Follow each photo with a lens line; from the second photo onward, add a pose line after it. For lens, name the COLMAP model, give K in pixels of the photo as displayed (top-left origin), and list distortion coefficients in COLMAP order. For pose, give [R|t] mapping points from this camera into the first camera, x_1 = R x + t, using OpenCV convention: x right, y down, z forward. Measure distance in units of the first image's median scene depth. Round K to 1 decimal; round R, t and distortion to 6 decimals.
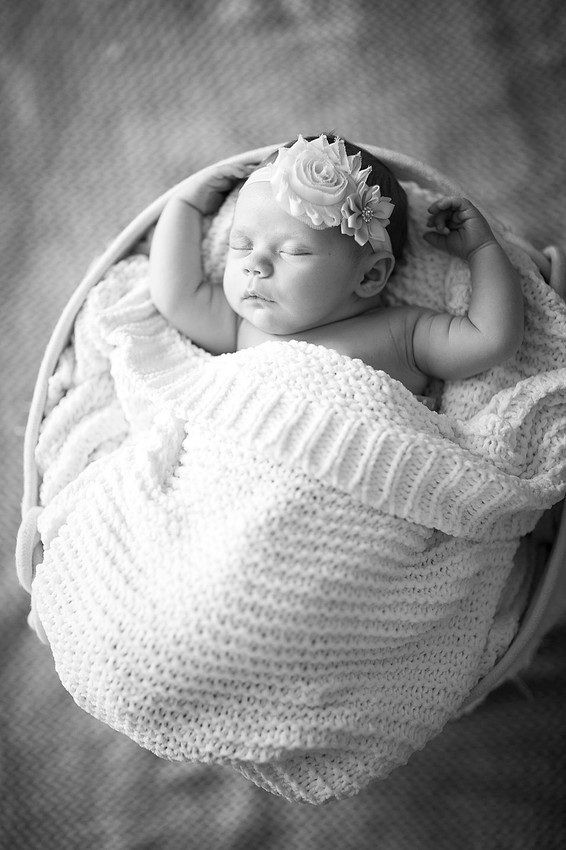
lens RADIAL K [[2076.4, 0, 281.9], [0, 2076.4, 425.2], [0, 0, 1]] dist [-0.322722, 0.000000]
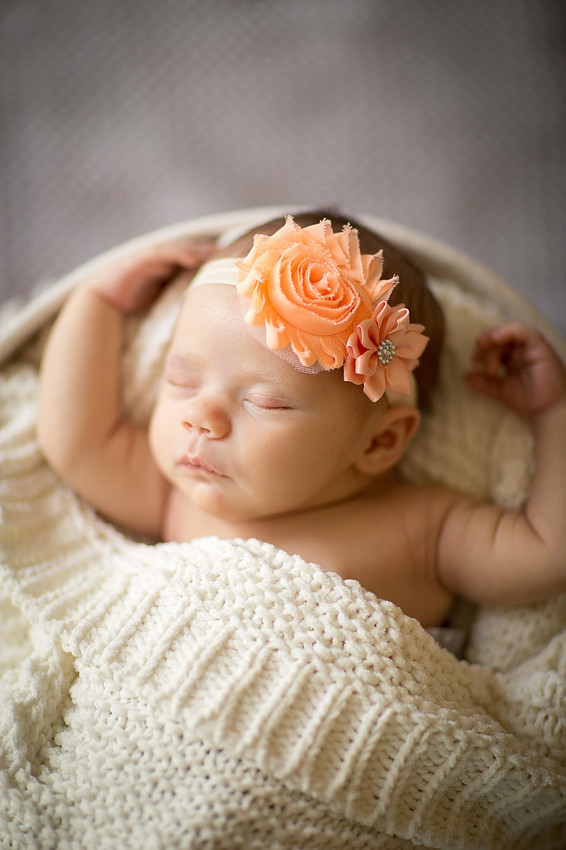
lens RADIAL K [[2076.4, 0, 284.3], [0, 2076.4, 424.6], [0, 0, 1]] dist [-0.322722, 0.000000]
pose [[0.996384, 0.072446, 0.044388, -0.016098], [-0.074662, 0.995930, 0.050490, -0.109568], [-0.040550, -0.053622, 0.997738, 0.369646]]
